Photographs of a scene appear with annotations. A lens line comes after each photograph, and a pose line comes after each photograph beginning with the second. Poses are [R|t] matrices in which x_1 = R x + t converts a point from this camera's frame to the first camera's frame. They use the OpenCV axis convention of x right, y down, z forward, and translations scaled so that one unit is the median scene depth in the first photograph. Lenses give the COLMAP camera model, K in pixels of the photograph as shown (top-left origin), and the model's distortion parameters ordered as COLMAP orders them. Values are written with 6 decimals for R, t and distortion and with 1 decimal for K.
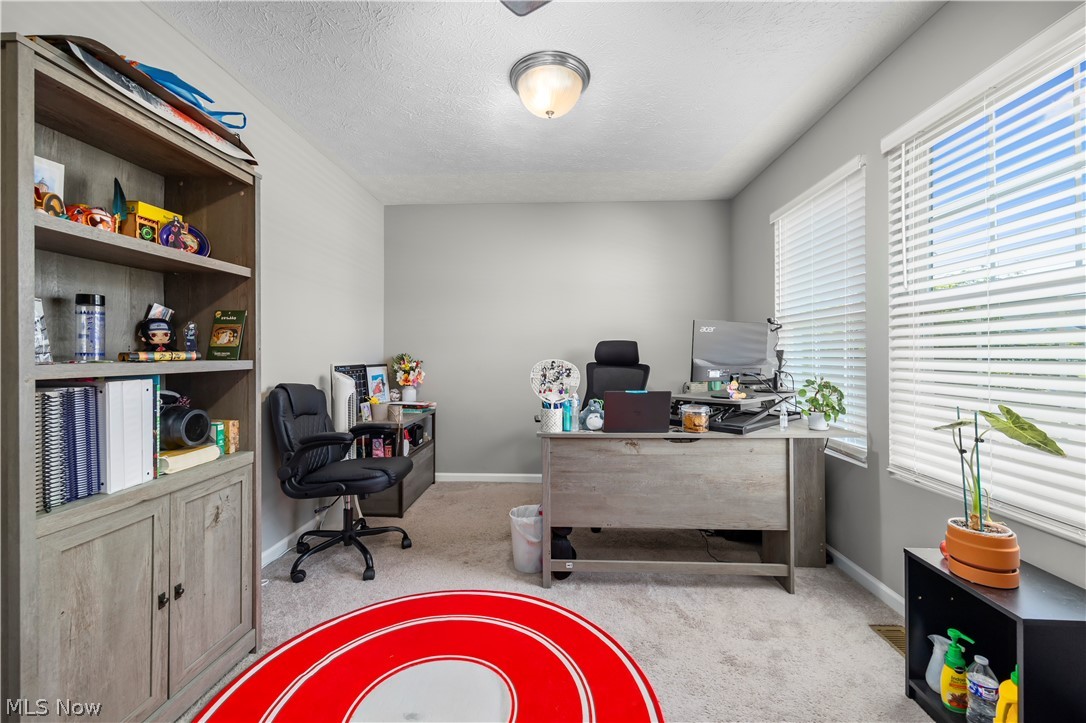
lens RADIAL K [[438.2, 0, 524.3], [0, 438.2, 357.6], [0, 0, 1]] dist [-0.000022, 0.000375]
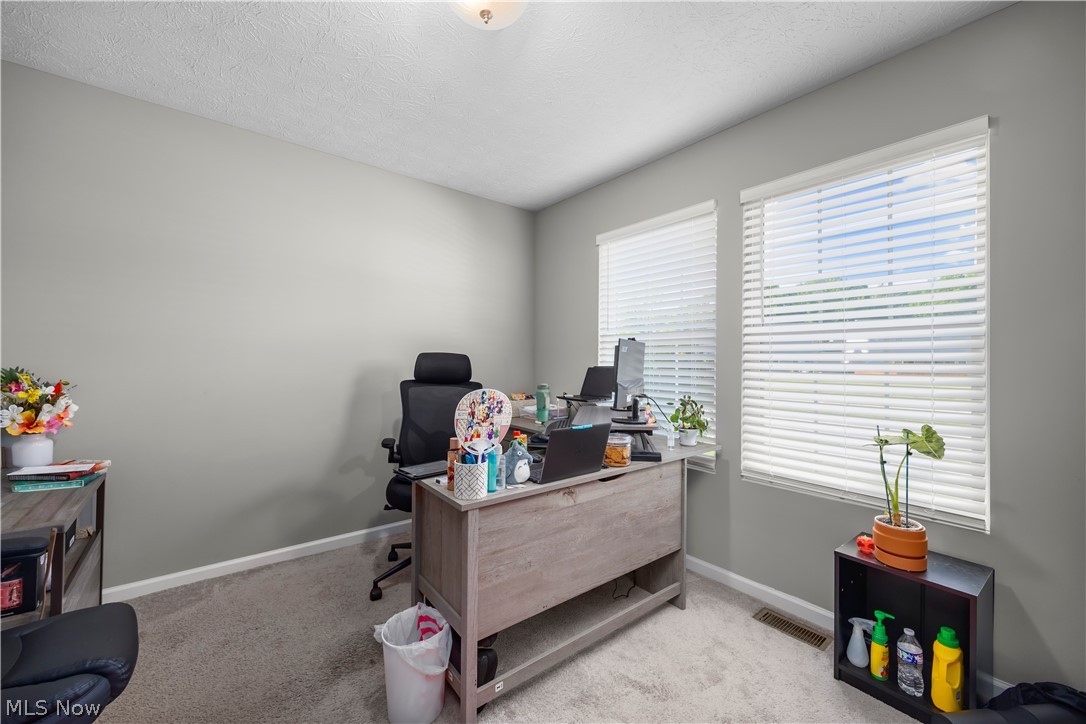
lens RADIAL K [[438.2, 0, 544.1], [0, 438.2, 358.0], [0, 0, 1]] dist [-0.000022, 0.000375]
pose [[0.736769, 0.009899, 0.676072, -0.318065], [-0.005309, 0.999947, -0.008856, -0.037453], [-0.676124, 0.002935, 0.736782, 0.445606]]
